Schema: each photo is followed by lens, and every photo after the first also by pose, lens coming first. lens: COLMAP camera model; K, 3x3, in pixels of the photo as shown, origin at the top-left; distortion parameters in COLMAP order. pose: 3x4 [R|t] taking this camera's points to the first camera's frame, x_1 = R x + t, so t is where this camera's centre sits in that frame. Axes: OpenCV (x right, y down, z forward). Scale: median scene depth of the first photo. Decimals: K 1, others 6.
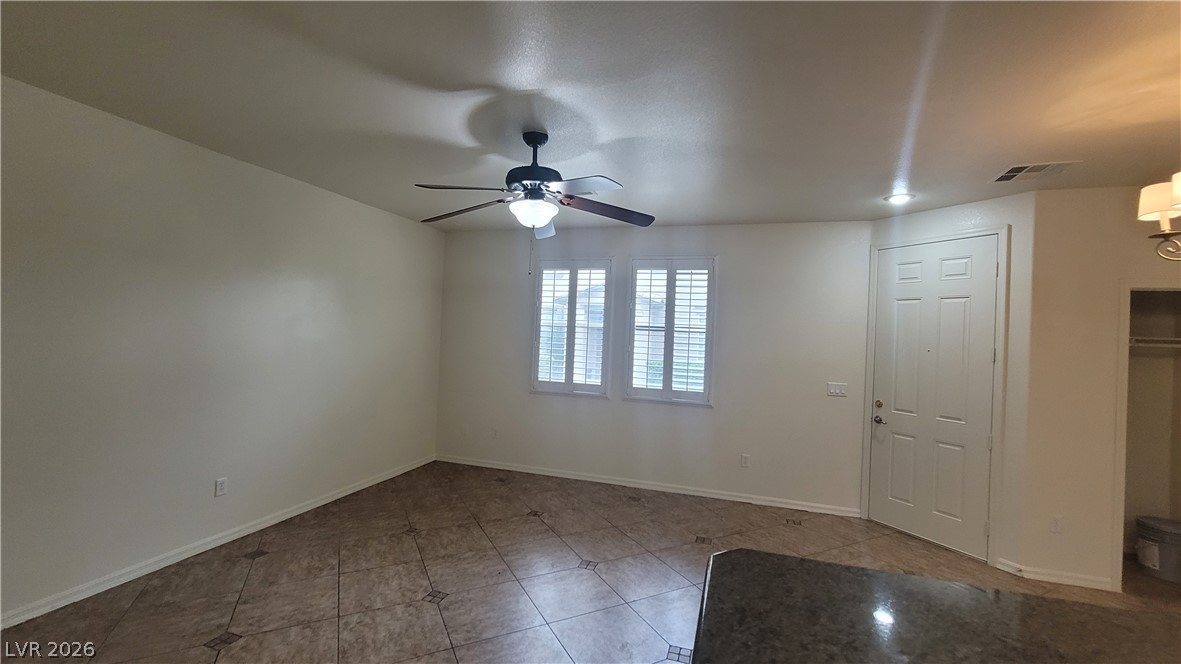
lens RADIAL K [[484.6, 0, 588.7], [0, 484.6, 330.4], [0, 0, 1]] dist [-0.006035, 0.002206]
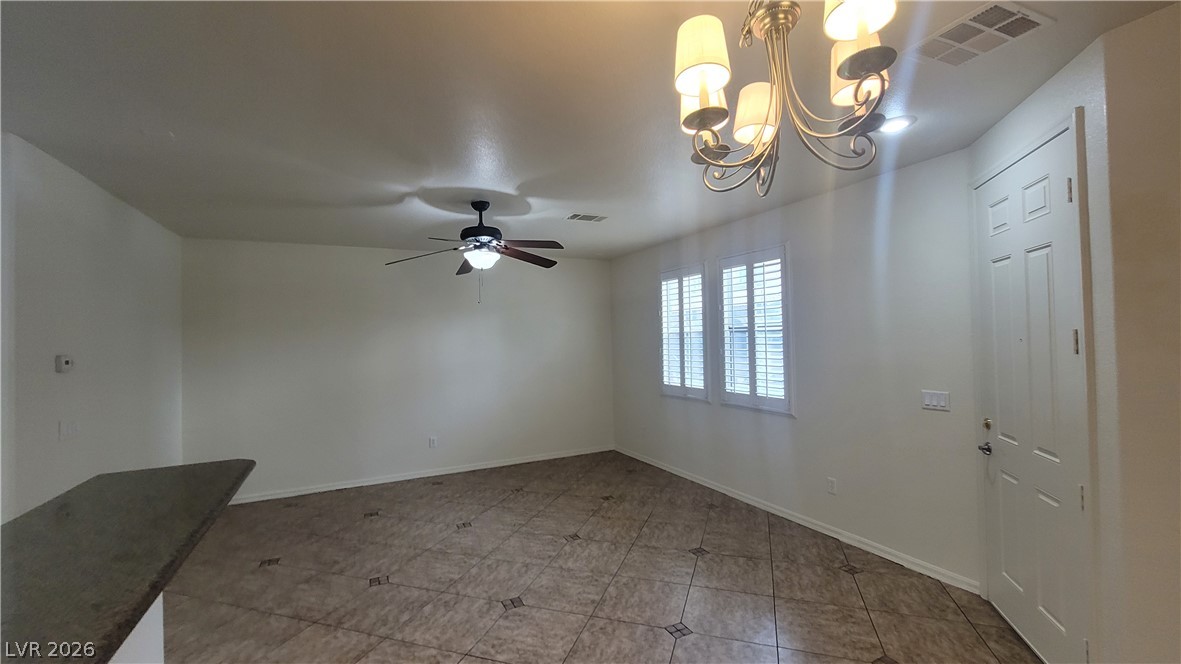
lens RADIAL K [[484.6, 0, 591.1], [0, 484.6, 326.8], [0, 0, 1]] dist [-0.006035, 0.002206]
pose [[0.695334, -0.072780, -0.714992, 0.711477], [0.053526, 0.997340, -0.049467, 0.026018], [0.716691, -0.003875, 0.697380, 0.166923]]
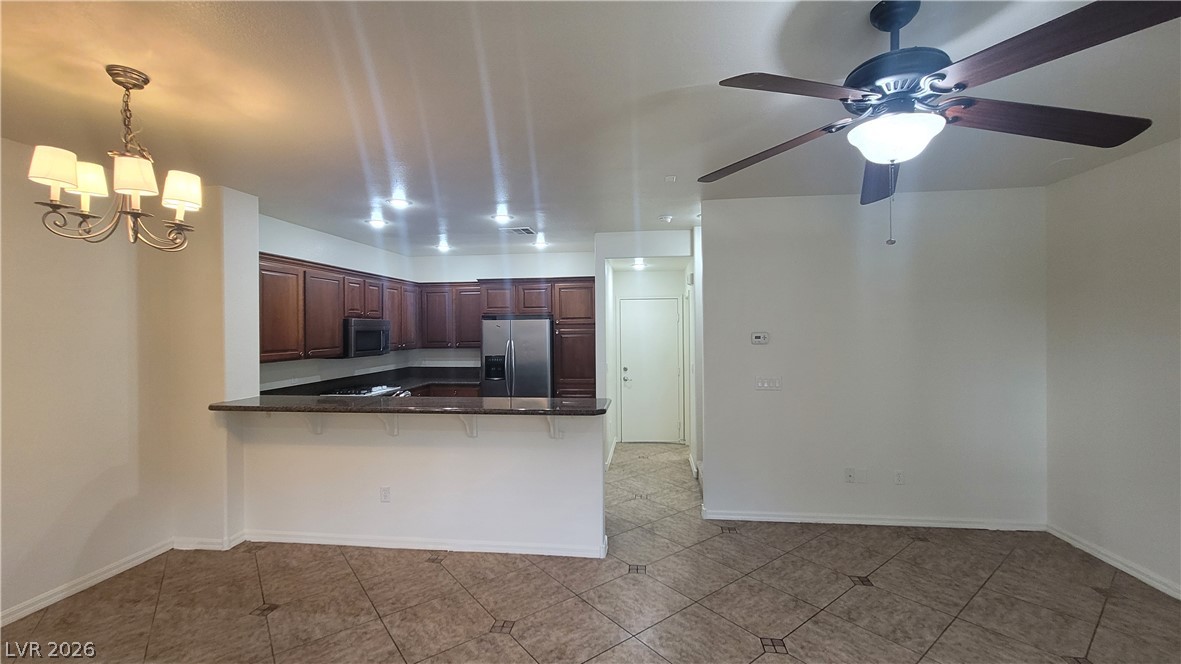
lens RADIAL K [[484.6, 0, 593.0], [0, 484.6, 330.9], [0, 0, 1]] dist [-0.006035, 0.002206]
pose [[-0.980737, -0.031032, -0.192853, 0.232103], [-0.030601, 0.999518, -0.005215, 0.005414], [0.192922, 0.000787, -0.981214, 0.990071]]
